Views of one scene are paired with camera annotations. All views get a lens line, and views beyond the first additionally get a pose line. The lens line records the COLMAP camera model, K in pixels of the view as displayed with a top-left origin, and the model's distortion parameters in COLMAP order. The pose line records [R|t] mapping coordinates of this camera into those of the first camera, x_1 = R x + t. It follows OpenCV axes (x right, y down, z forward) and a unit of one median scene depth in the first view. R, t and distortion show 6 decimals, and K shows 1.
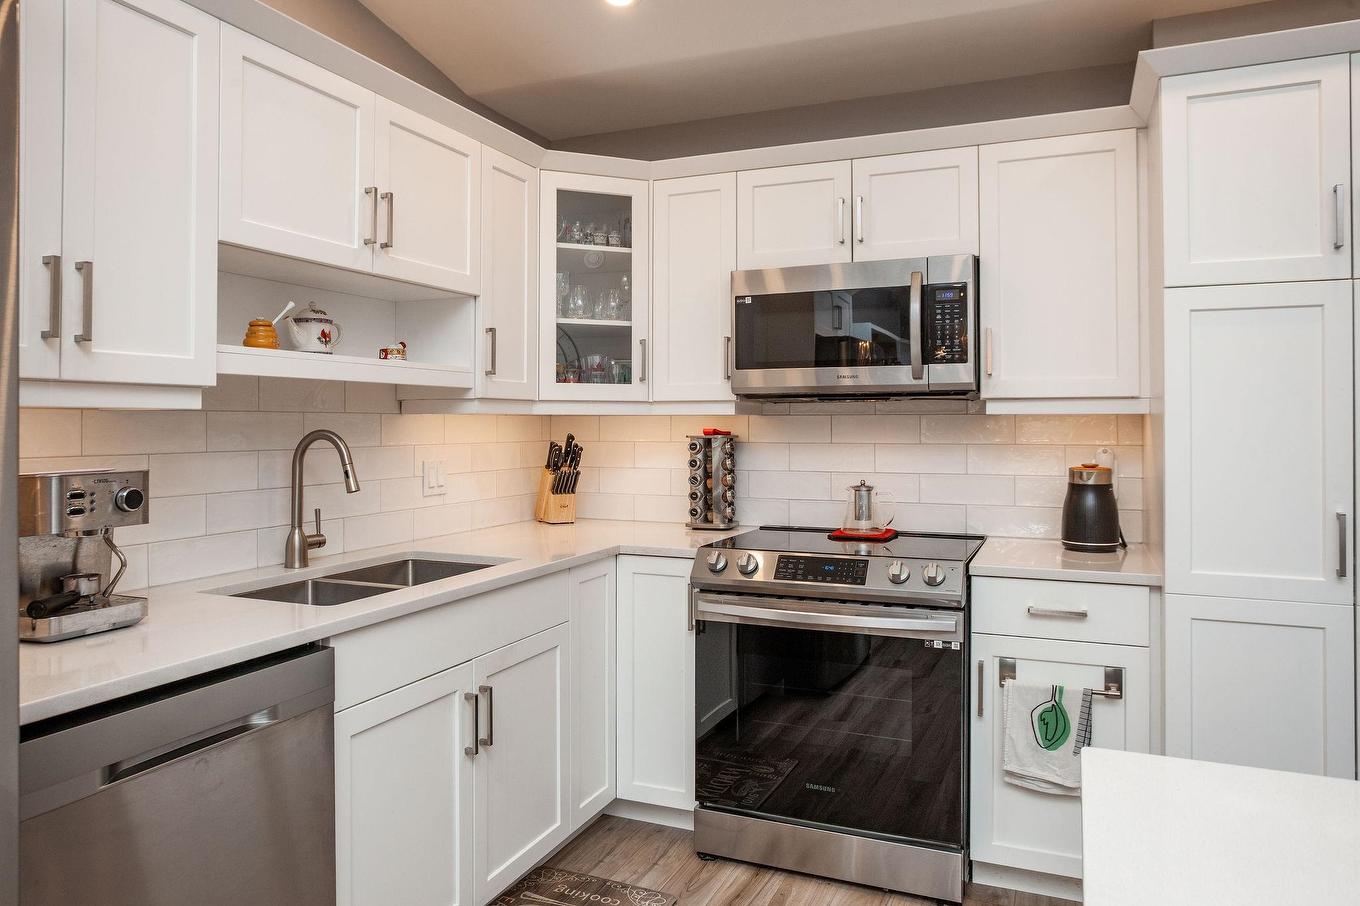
lens RADIAL K [[903.5, 0, 699.6], [0, 903.5, 414.1], [0, 0, 1]] dist [-0.034407, 0.017621]
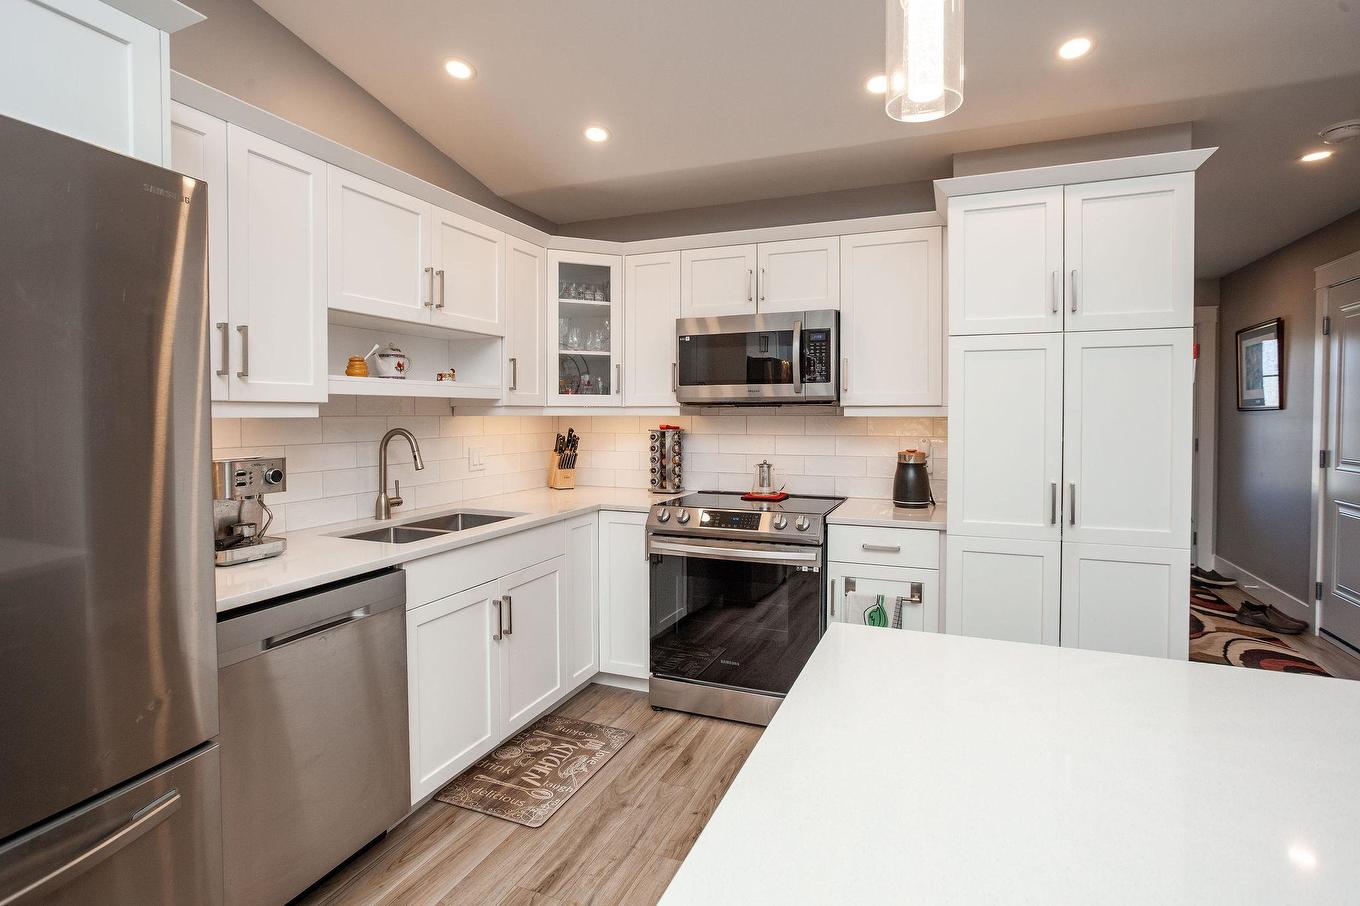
lens RADIAL K [[663.4, 0, 694.0], [0, 663.4, 423.5], [0, 0, 1]] dist [-0.042212, 0.015838]
pose [[0.999915, -0.000646, 0.012999, 0.054953], [0.000302, 0.999650, 0.026443, -0.017461], [-0.013012, -0.026436, 0.999566, -0.099887]]
